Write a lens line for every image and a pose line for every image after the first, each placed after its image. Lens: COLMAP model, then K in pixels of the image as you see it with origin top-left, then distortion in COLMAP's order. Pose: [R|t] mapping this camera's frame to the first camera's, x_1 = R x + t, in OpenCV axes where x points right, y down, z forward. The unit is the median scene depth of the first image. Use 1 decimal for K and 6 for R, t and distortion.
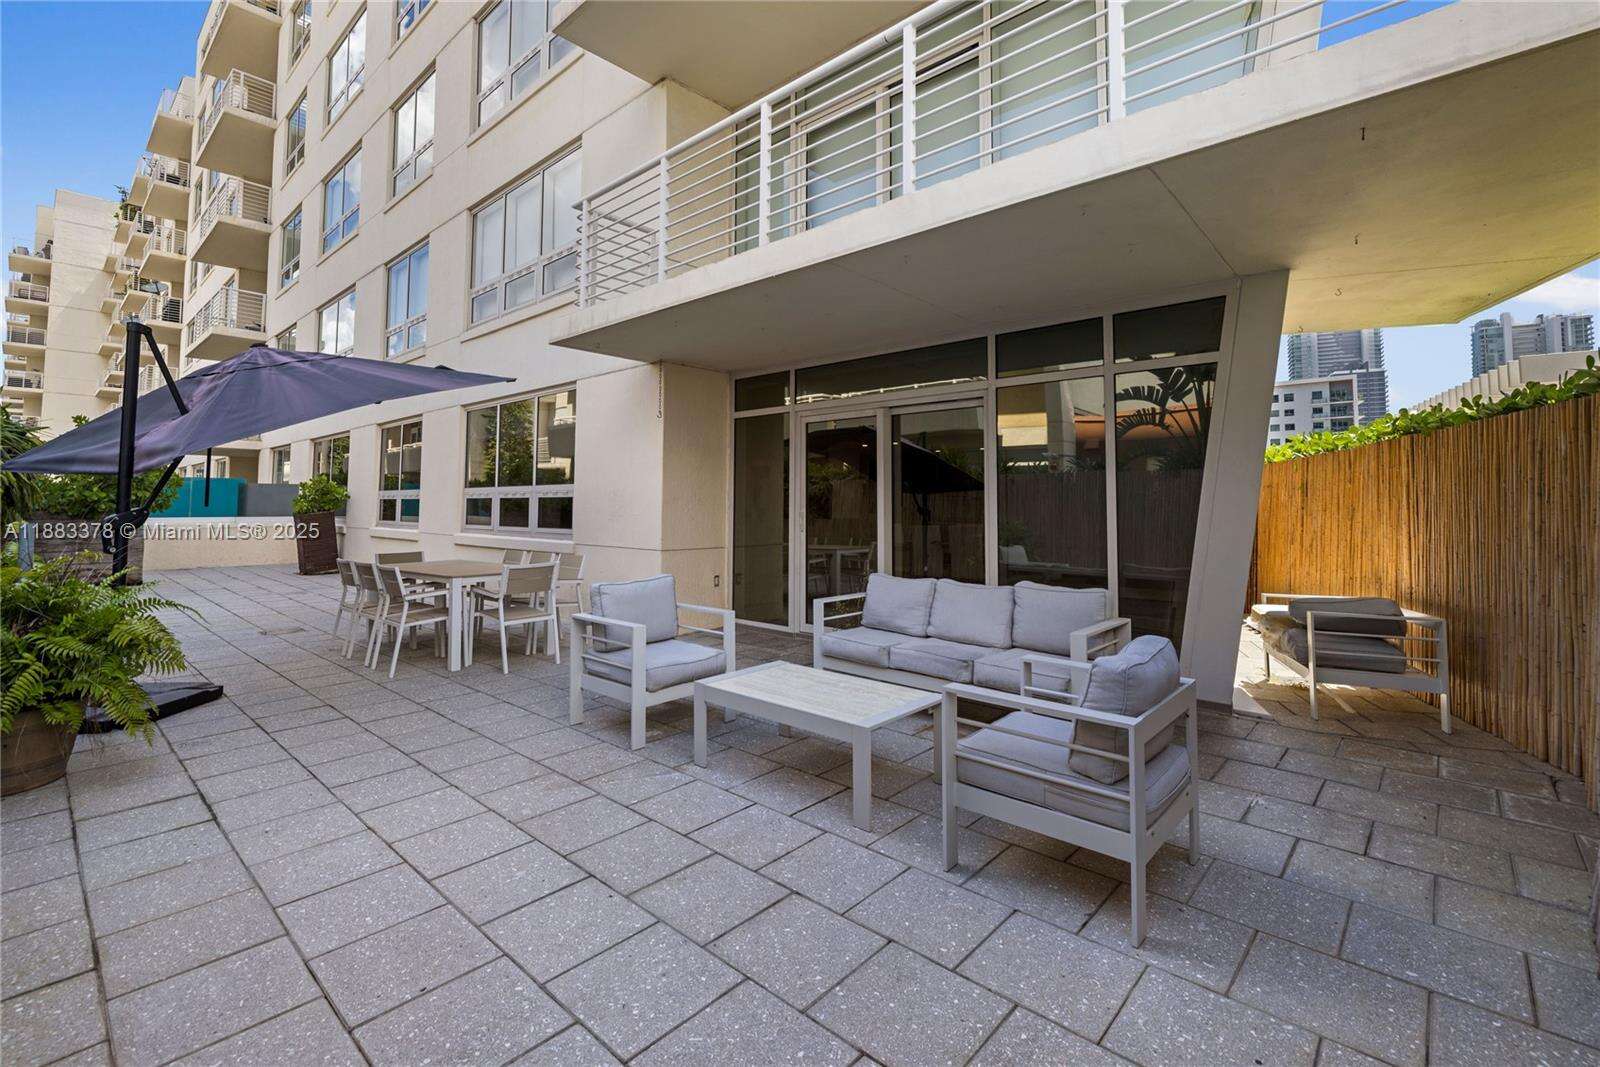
lens RADIAL K [[693.6, 0, 798.4], [0, 693.6, 521.4], [0, 0, 1]] dist [0.000376, 0.000009]
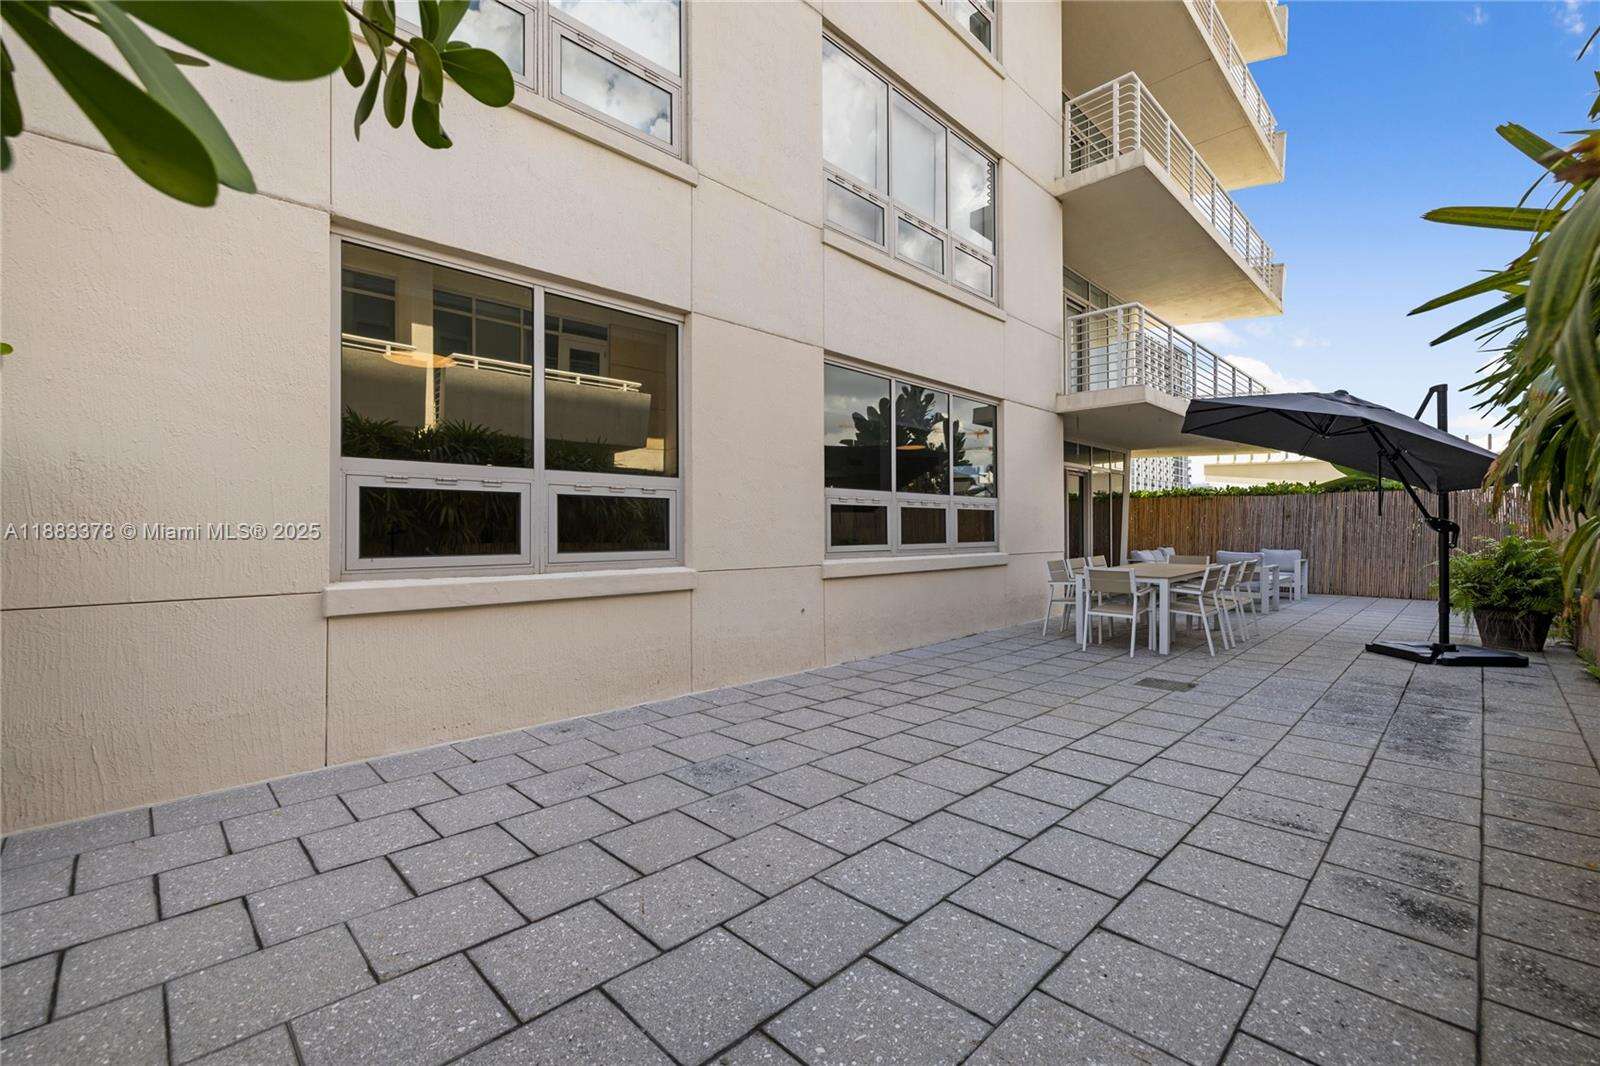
lens RADIAL K [[693.6, 0, 798.4], [0, 693.6, 520.9], [0, 0, 1]] dist [0.000376, 0.000009]
pose [[0.056258, -0.010364, 0.998362, -1.171849], [-0.000382, 0.999946, 0.010402, -0.026276], [-0.998416, -0.000966, 0.056251, 1.050303]]
